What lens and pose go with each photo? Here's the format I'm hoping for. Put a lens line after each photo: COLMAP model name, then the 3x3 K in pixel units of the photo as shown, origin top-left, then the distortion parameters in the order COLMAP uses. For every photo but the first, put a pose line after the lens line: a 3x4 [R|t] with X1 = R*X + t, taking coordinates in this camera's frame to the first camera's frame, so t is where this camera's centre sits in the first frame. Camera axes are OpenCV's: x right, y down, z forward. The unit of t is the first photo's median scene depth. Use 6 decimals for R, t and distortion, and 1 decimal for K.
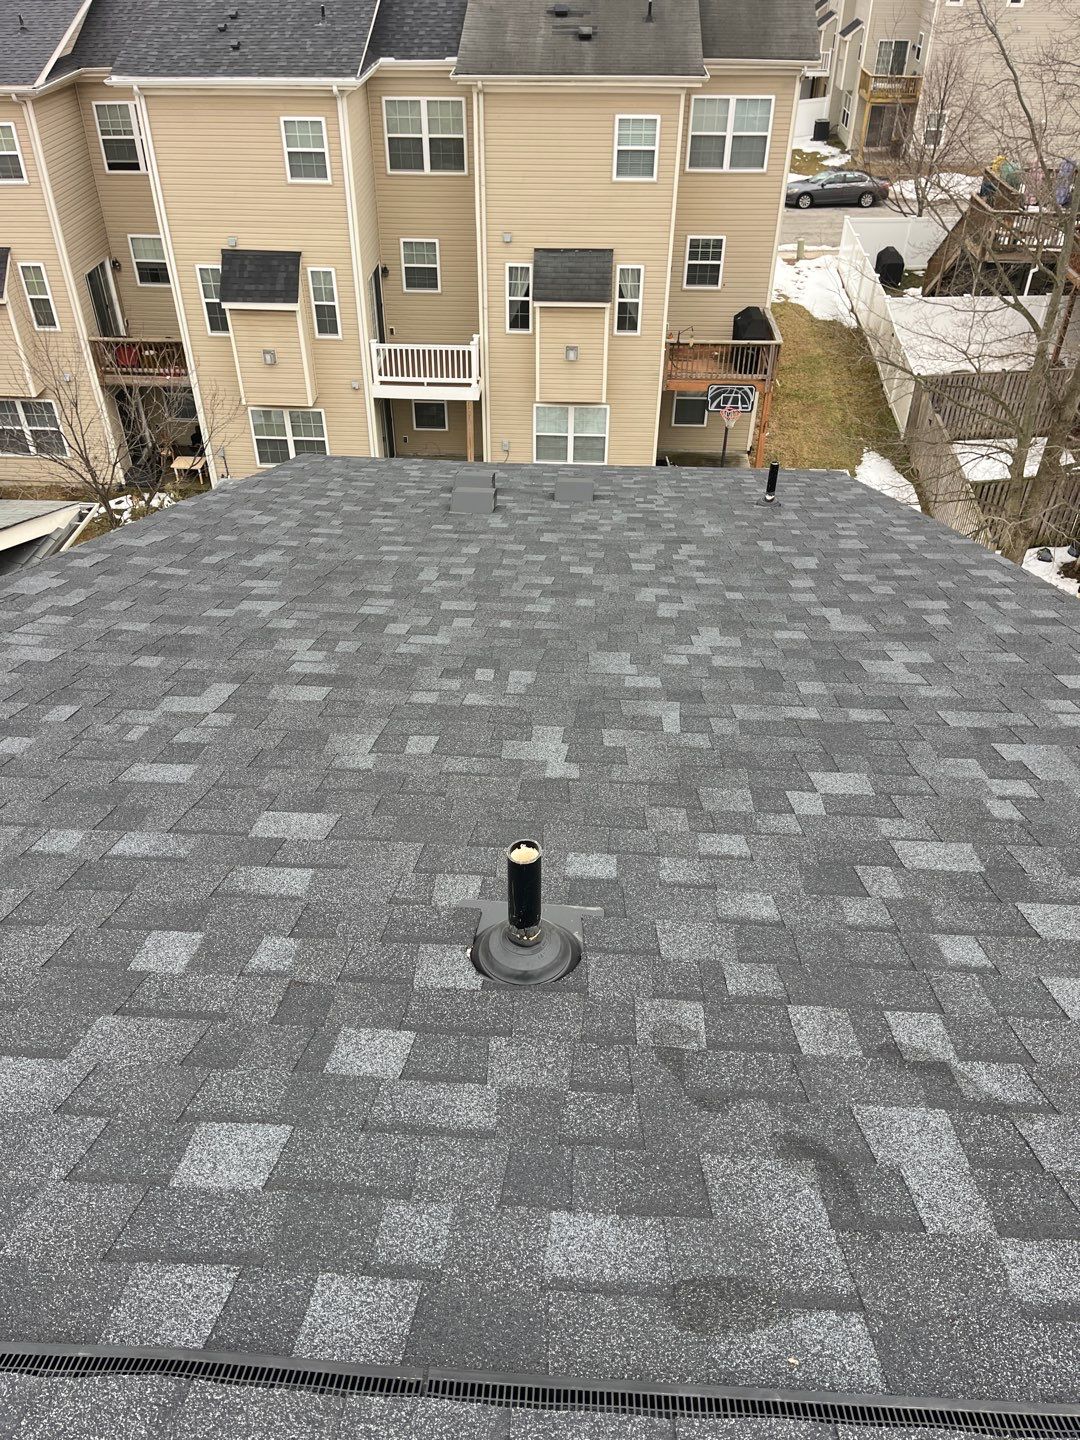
lens RADIAL K [[1119.1, 0, 535.0], [0, 1119.1, 726.4], [0, 0, 1]] dist [0.044278, -0.077943]
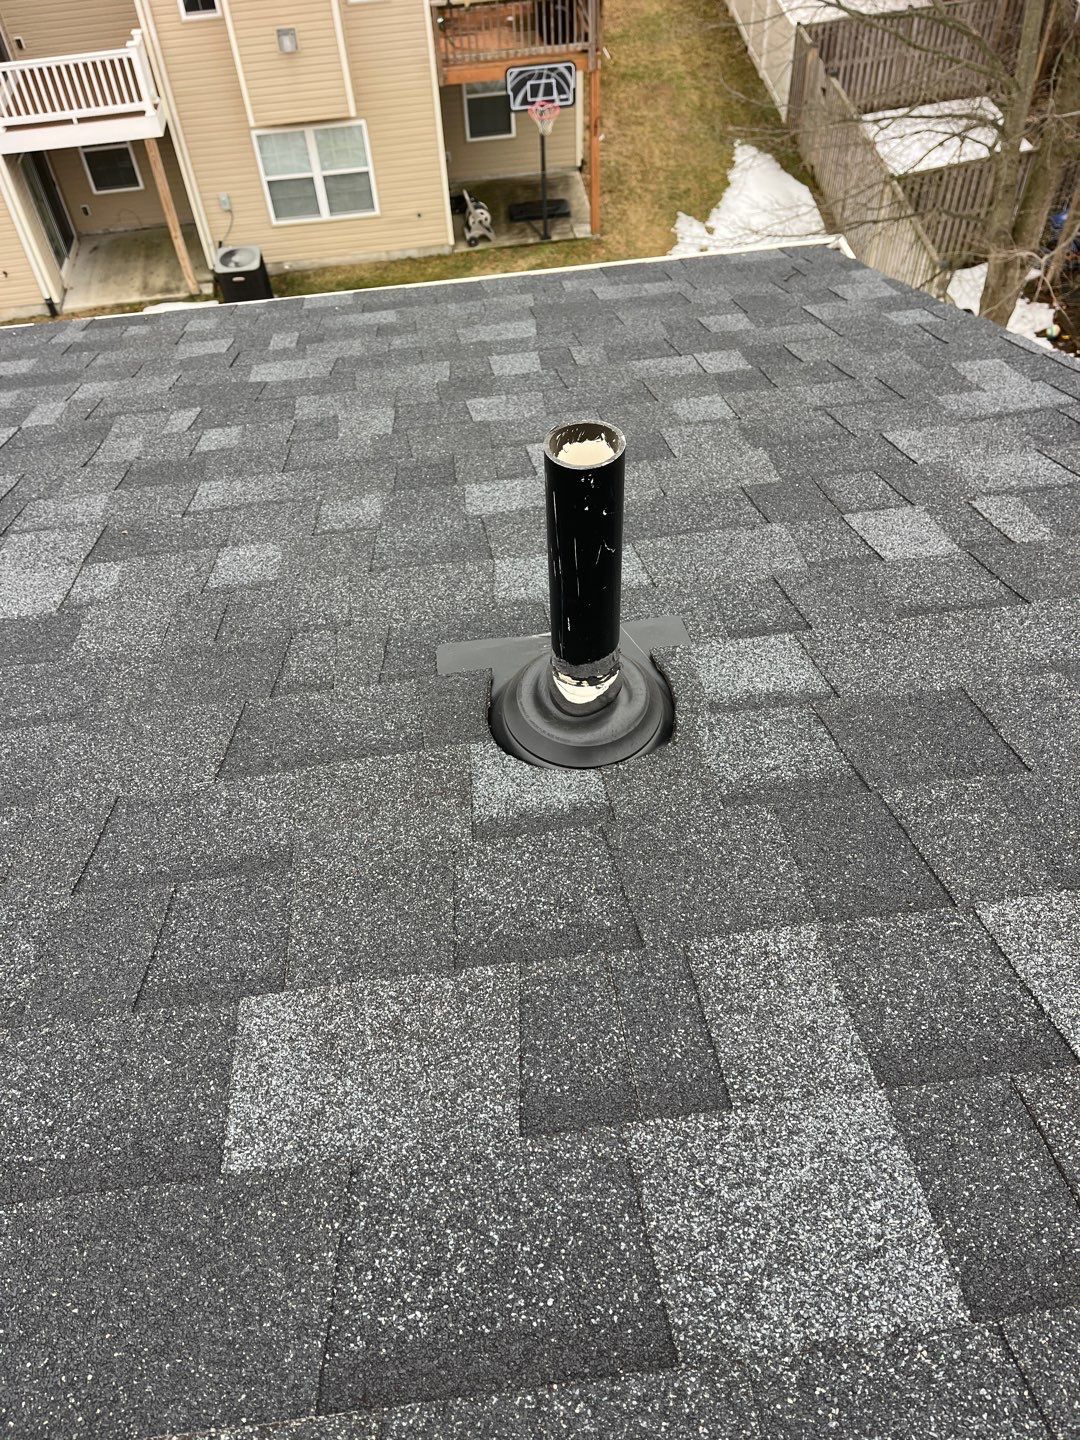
lens RADIAL K [[1119.1, 0, 544.0], [0, 1119.1, 716.8], [0, 0, 1]] dist [0.044278, -0.077943]
pose [[0.982901, -0.165833, 0.080029, 0.059521], [0.145925, 0.966594, 0.210718, -0.069275], [-0.112299, -0.195437, 0.974265, 0.269791]]
